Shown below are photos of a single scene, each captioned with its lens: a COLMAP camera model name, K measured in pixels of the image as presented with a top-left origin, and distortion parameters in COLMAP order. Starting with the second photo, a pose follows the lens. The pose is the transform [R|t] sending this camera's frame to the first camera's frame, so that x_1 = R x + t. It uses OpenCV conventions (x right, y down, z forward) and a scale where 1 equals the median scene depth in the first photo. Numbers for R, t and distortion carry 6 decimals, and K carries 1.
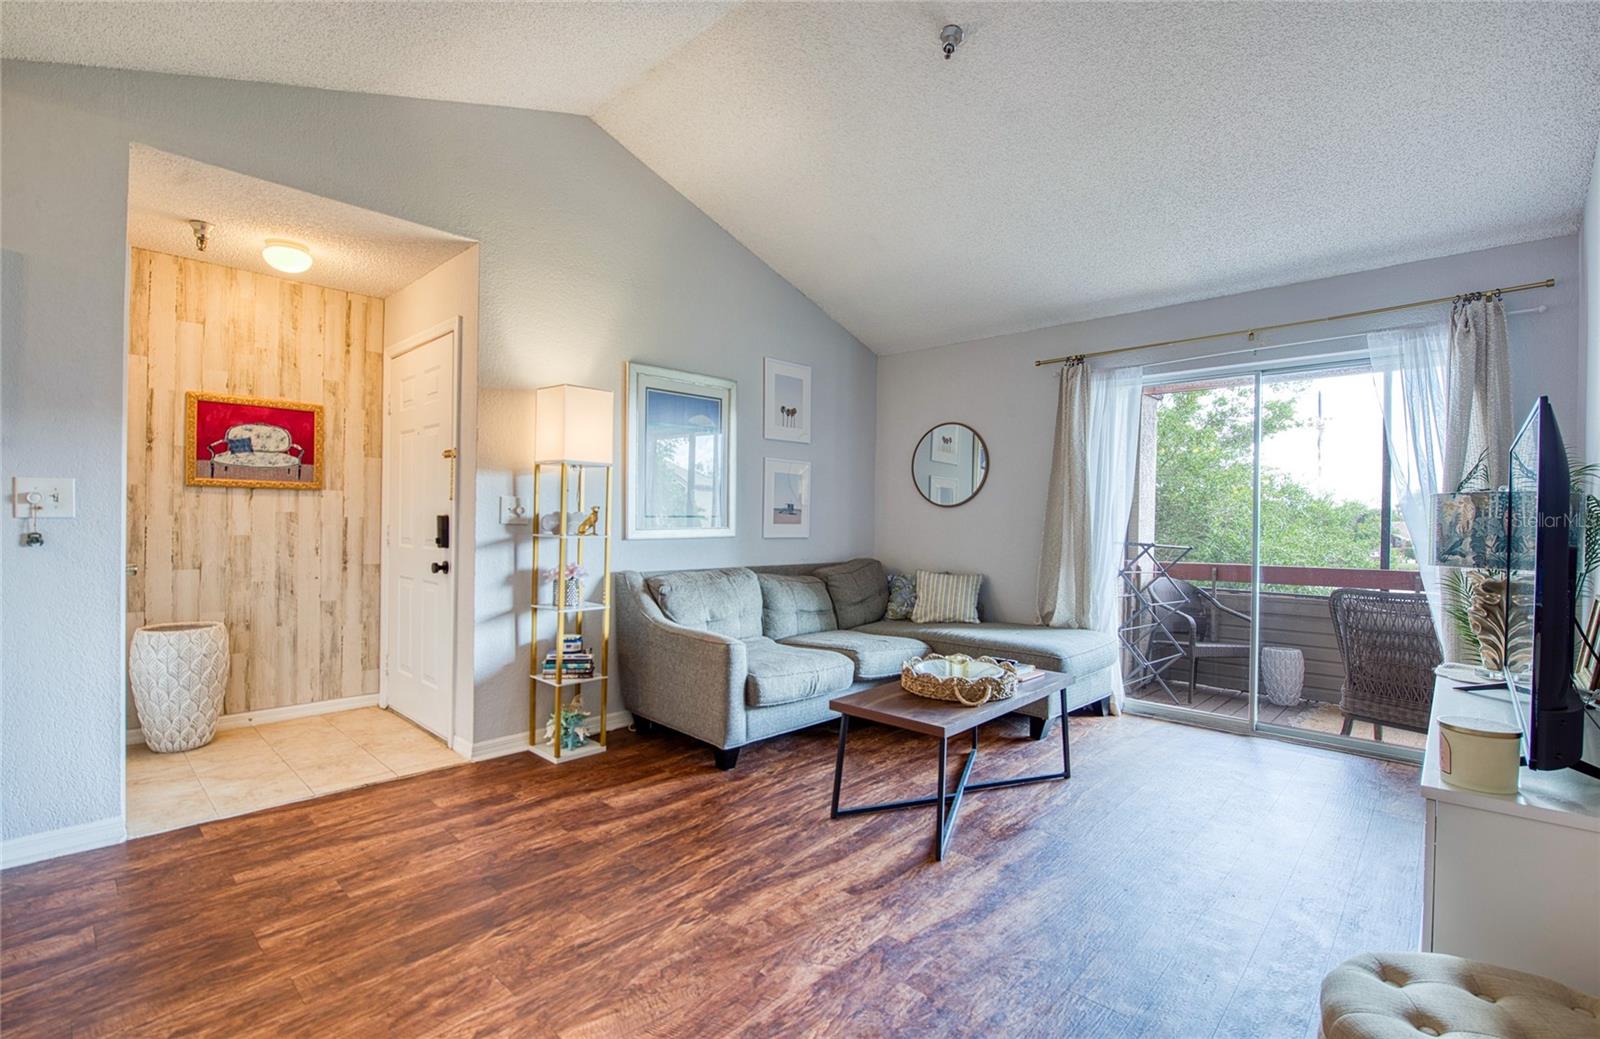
lens RADIAL K [[715.3, 0, 799.9], [0, 715.3, 518.3], [0, 0, 1]] dist [-0.012772, -0.000975]
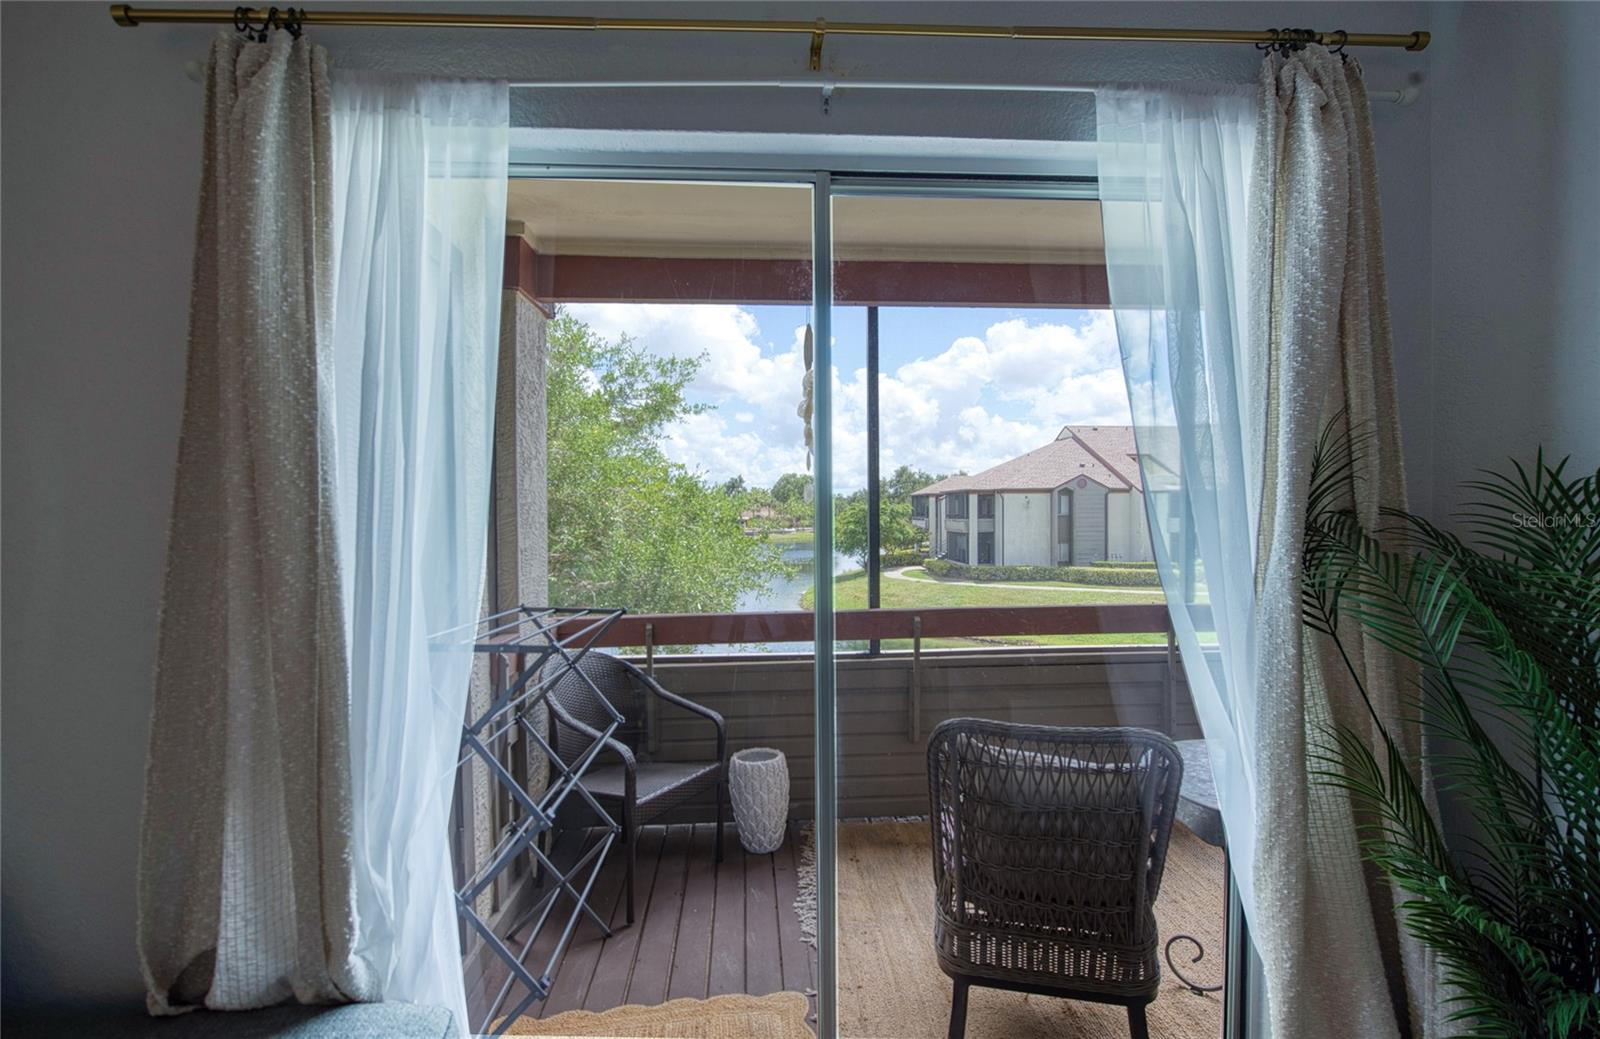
lens RADIAL K [[715.3, 0, 793.1], [0, 715.3, 529.2], [0, 0, 1]] dist [-0.012772, -0.000975]
pose [[0.692702, -0.040260, 0.720100, 0.391138], [0.015668, 0.999045, 0.040784, -0.045017], [-0.721054, -0.016968, 0.692671, 0.809768]]
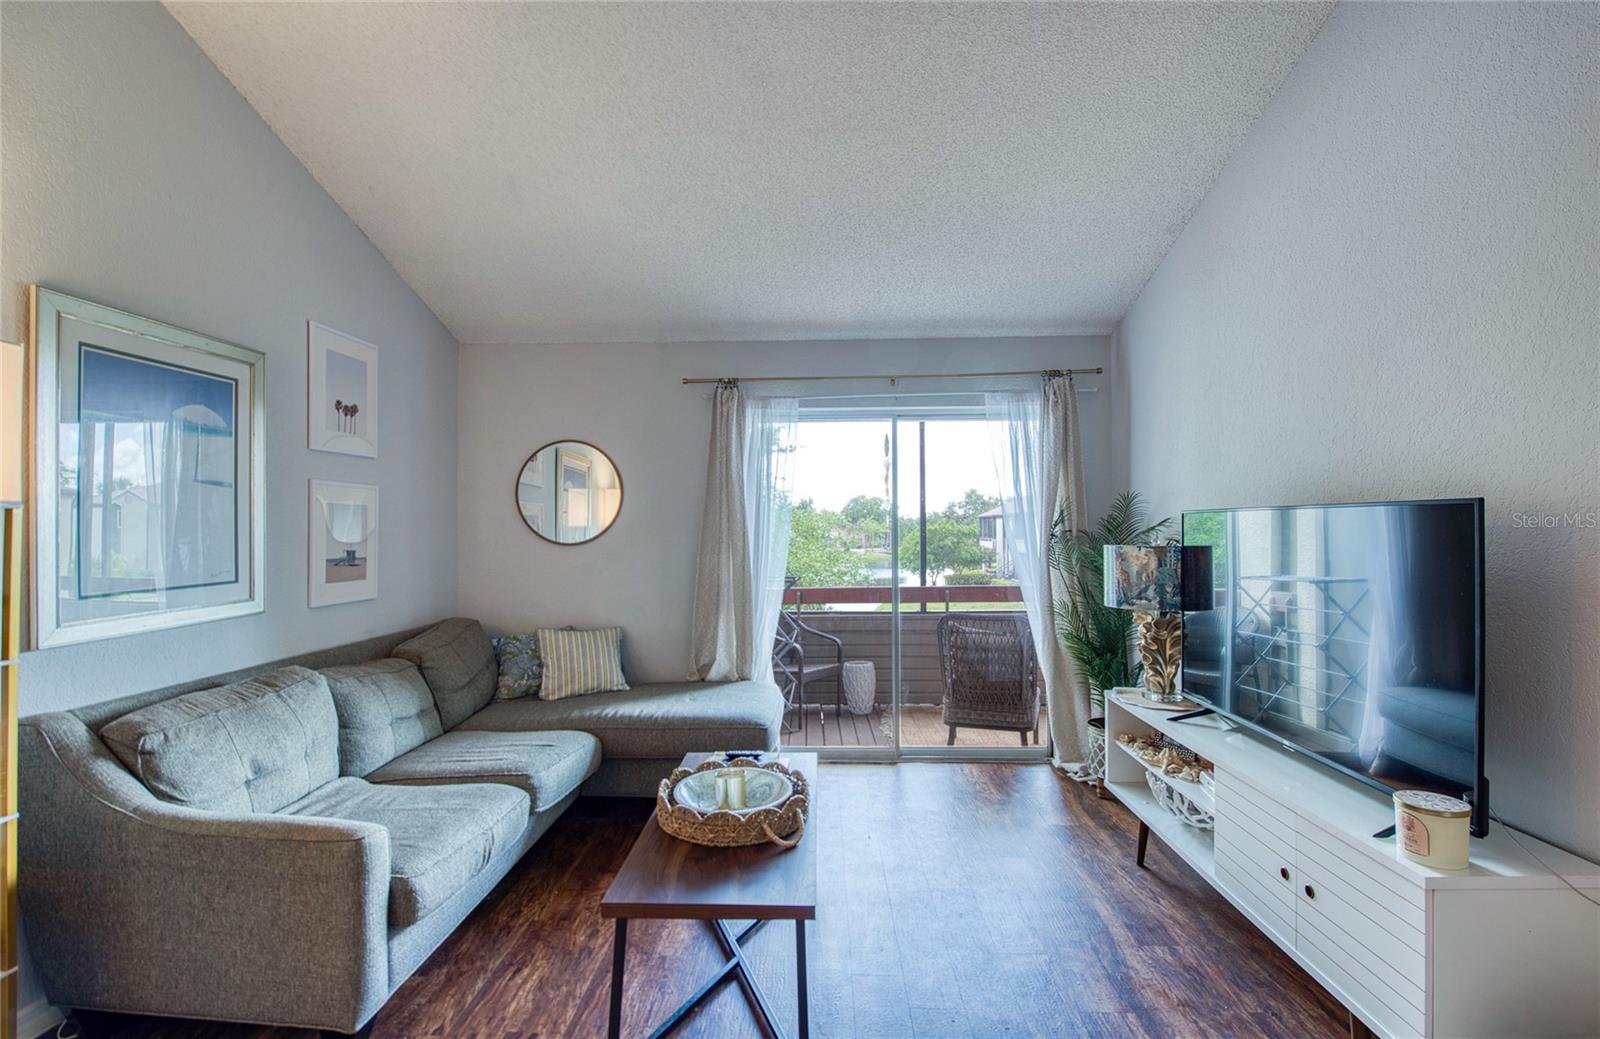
lens RADIAL K [[715.3, 0, 798.0], [0, 715.3, 519.9], [0, 0, 1]] dist [-0.012772, -0.000975]
pose [[0.754051, -0.008023, 0.656767, -0.174626], [0.012686, 0.999917, -0.002350, -0.054461], [-0.656694, 0.010104, 0.754090, 0.316283]]
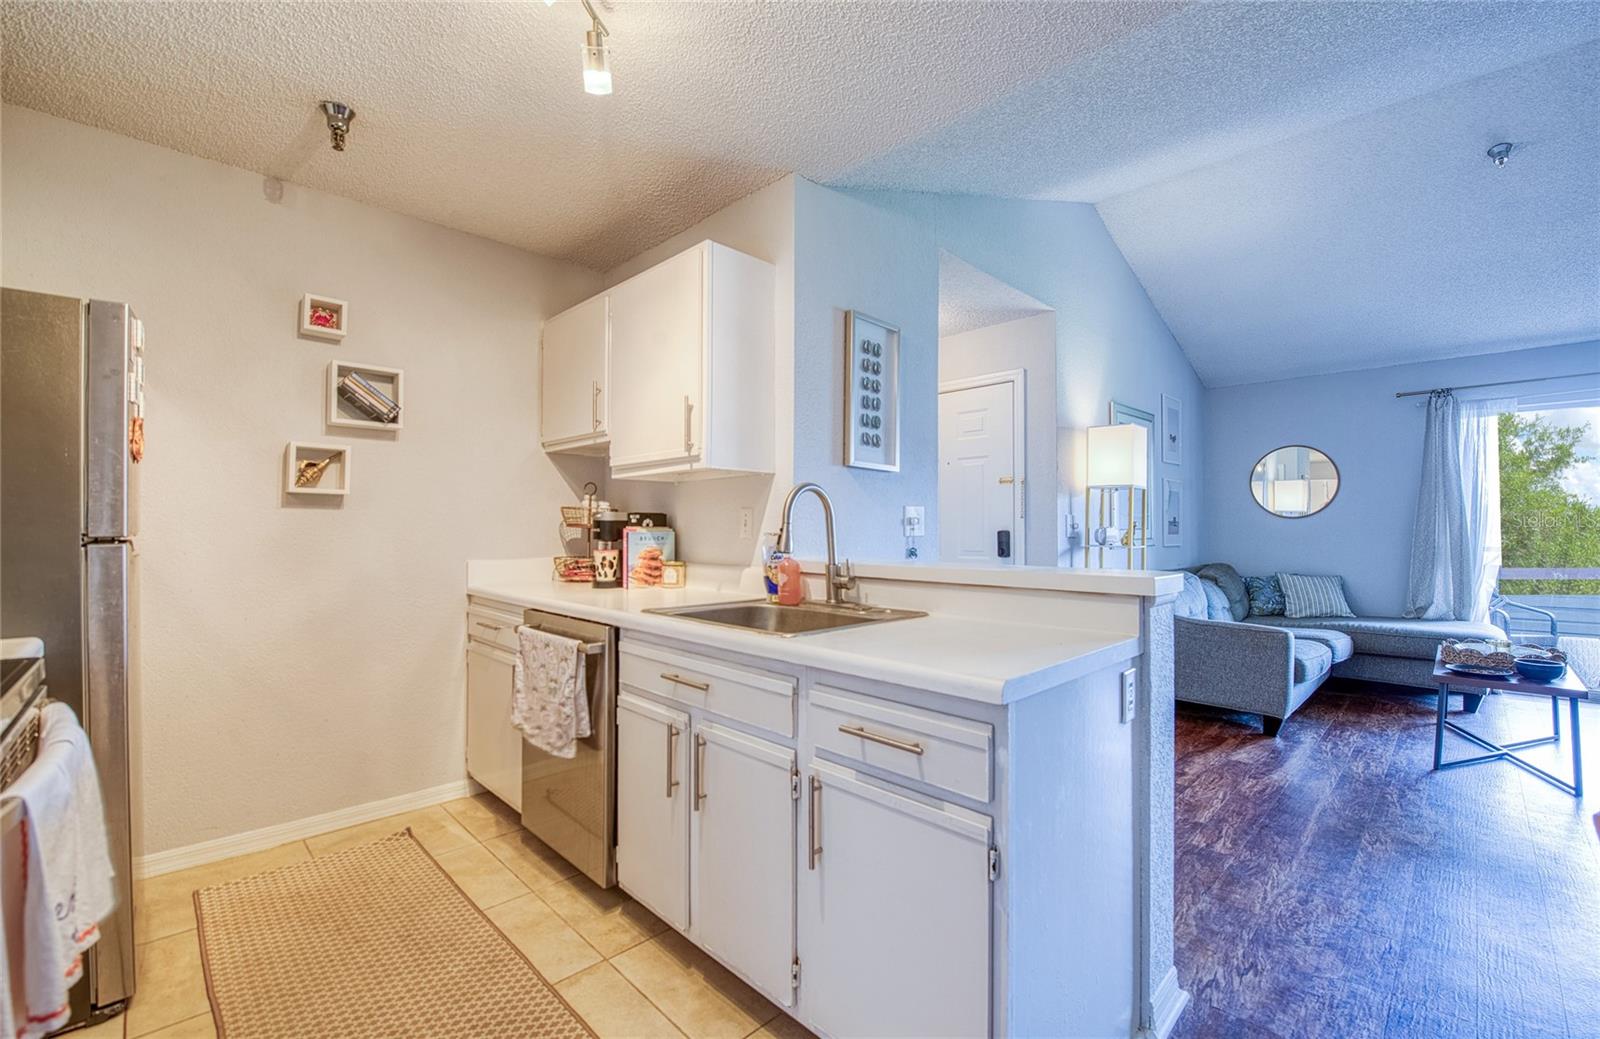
lens RADIAL K [[672.2, 0, 793.9], [0, 672.2, 515.5], [0, 0, 1]] dist [-0.018093, -0.000981]
pose [[0.998916, -0.012353, -0.044871, -0.769322], [0.011418, 0.999713, -0.021048, -0.009685], [0.045118, 0.020513, 0.998771, -0.158971]]
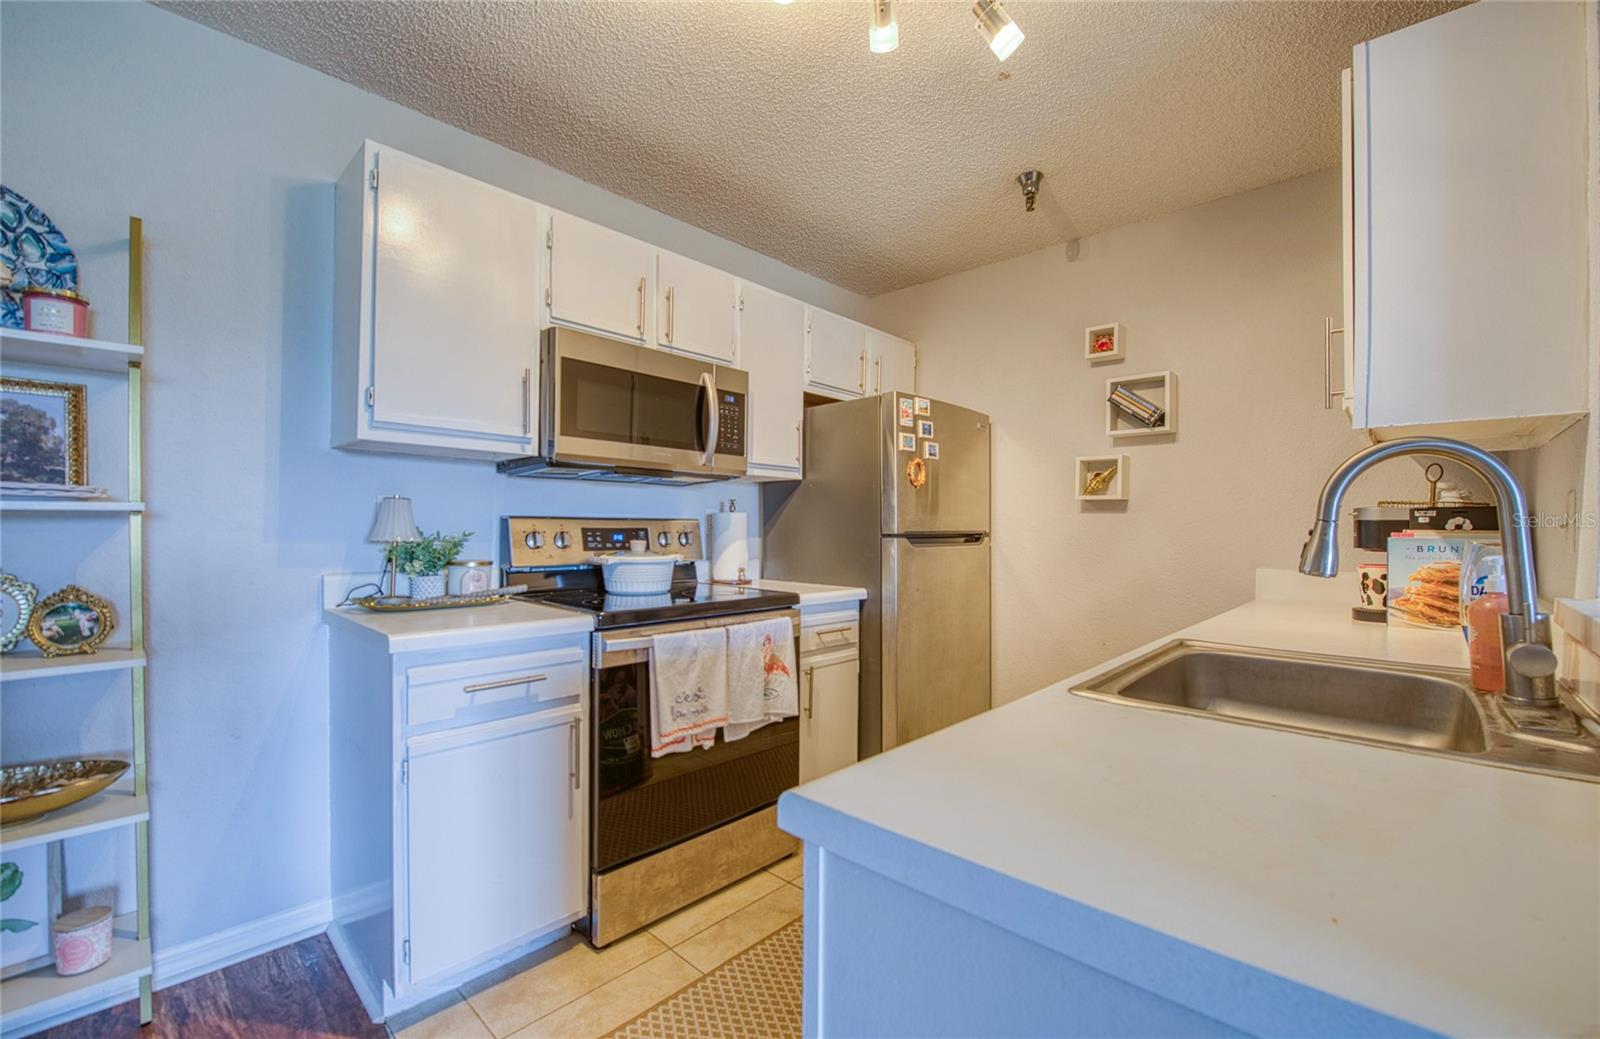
lens RADIAL K [[672.2, 0, 797.8], [0, 672.2, 531.1], [0, 0, 1]] dist [-0.018093, -0.000981]
pose [[-0.005559, -0.007976, -0.999953, -0.514794], [-0.010031, 0.999918, -0.007920, -0.006103], [0.999934, 0.009987, -0.005639, 0.139055]]
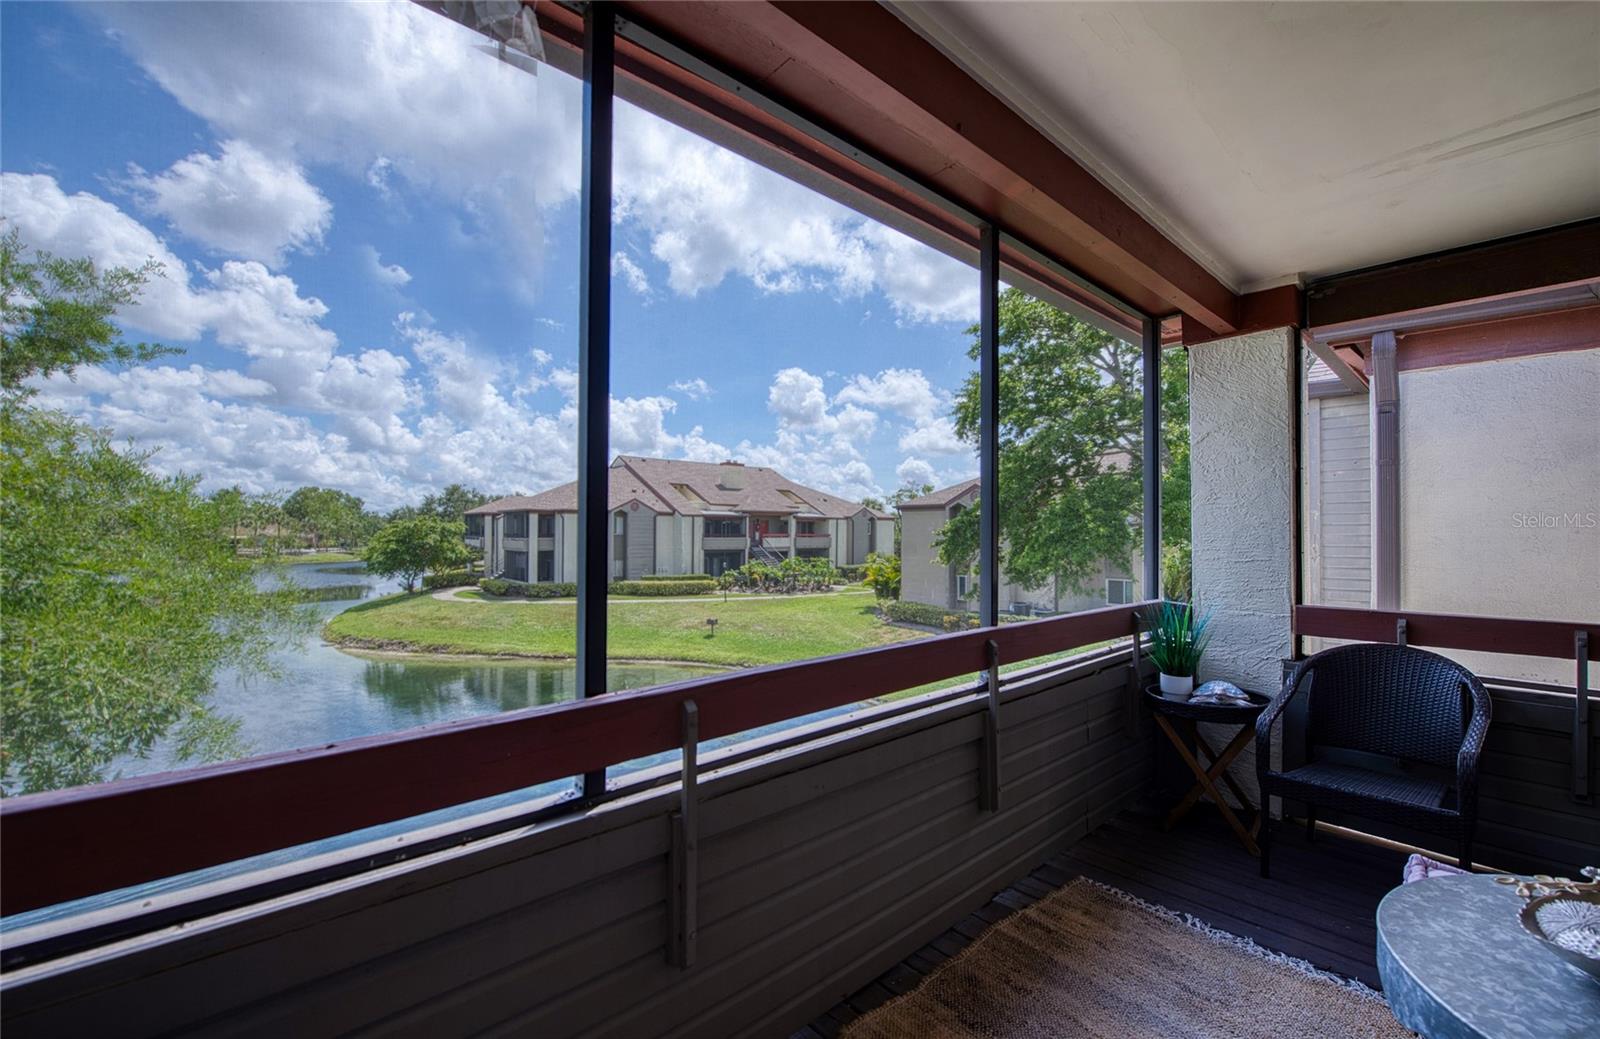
lens RADIAL K [[645.8, 0, 796.4], [0, 645.8, 531.4], [0, 0, 1]] dist [-0.016764, -0.001557]
pose [[0.117454, -0.016789, 0.992936, 0.775680], [-0.005581, 0.999830, 0.017566, -0.004205], [-0.993063, -0.007605, 0.117341, 1.218199]]
